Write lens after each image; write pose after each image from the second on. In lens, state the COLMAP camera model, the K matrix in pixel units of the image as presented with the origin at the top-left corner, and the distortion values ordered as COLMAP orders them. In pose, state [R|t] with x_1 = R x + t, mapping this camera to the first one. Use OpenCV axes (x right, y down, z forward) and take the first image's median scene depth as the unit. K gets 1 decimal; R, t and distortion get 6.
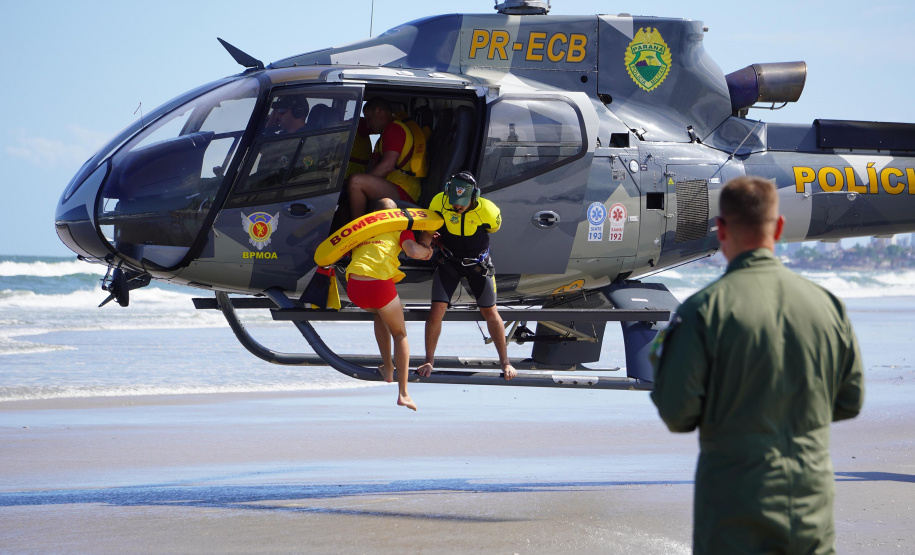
lens RADIAL K [[4714.5, 0, 457.5], [0, 4714.5, 277.5], [0, 0, 1]] dist [2.030975, 1.749298]
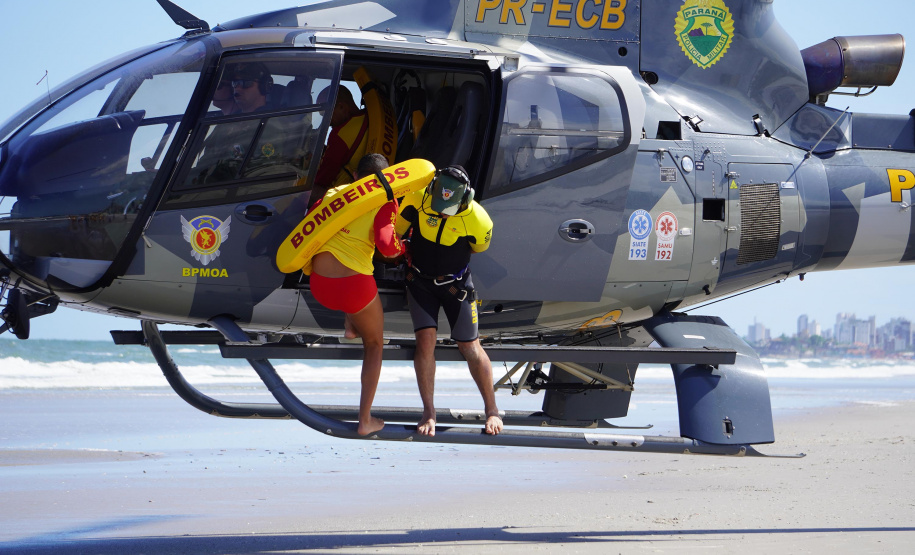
lens RADIAL K [[4382.6, 0, 457.5], [0, 4382.6, 277.5], [0, 0, 1]] dist [1.768384, 1.409552]
pose [[0.999412, 0.010265, 0.032727, -0.023630], [-0.009822, 0.999858, -0.013683, 0.005225], [-0.032862, 0.013353, 0.999371, 0.282325]]
